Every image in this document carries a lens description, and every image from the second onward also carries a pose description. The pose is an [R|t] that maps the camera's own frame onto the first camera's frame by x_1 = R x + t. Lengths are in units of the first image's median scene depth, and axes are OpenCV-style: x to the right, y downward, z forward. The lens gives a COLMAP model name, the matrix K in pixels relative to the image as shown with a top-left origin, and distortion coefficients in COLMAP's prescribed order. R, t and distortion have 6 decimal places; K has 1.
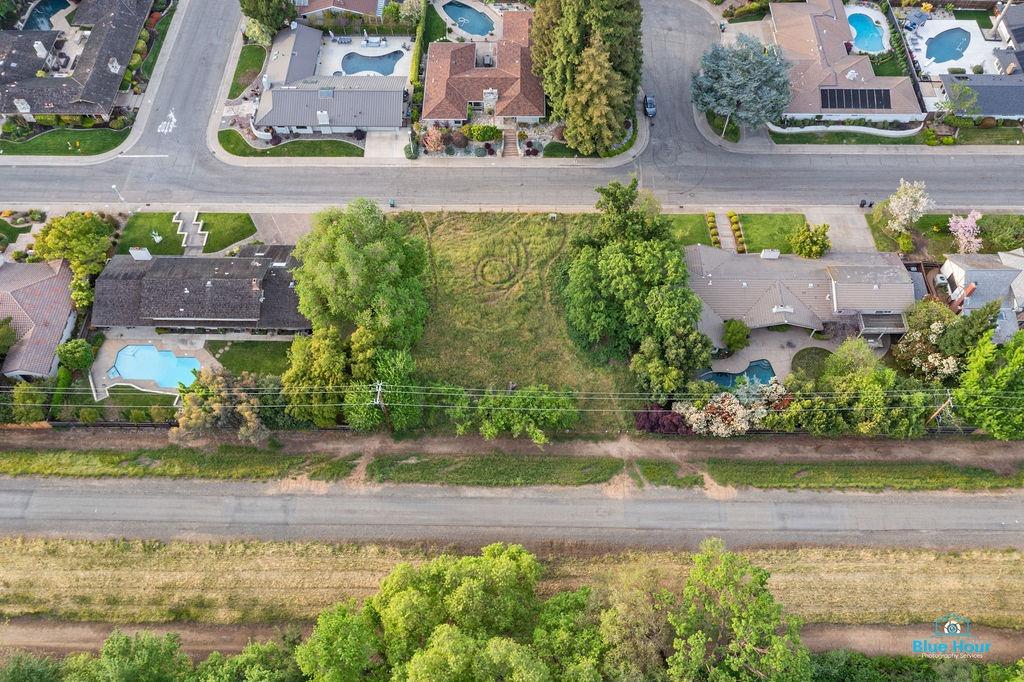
lens RADIAL K [[812.8, 0, 512.0], [0, 812.8, 341.0], [0, 0, 1]] dist [-0.007436, -0.003419]
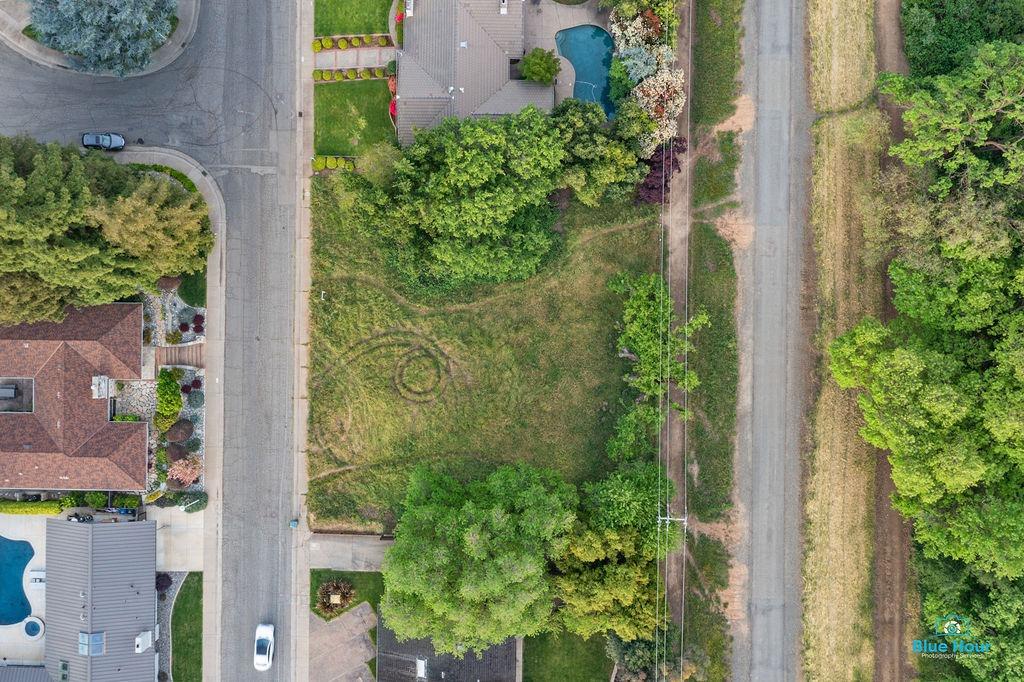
lens RADIAL K [[837.5, 0, 512.0], [0, 837.5, 341.0], [0, 0, 1]] dist [-0.008361, -0.001365]
pose [[-0.001915, -0.999992, 0.003642, 0.007745], [0.856822, 0.000237, 0.515612, -0.386627], [-0.515609, 0.004108, 0.856814, 0.282732]]
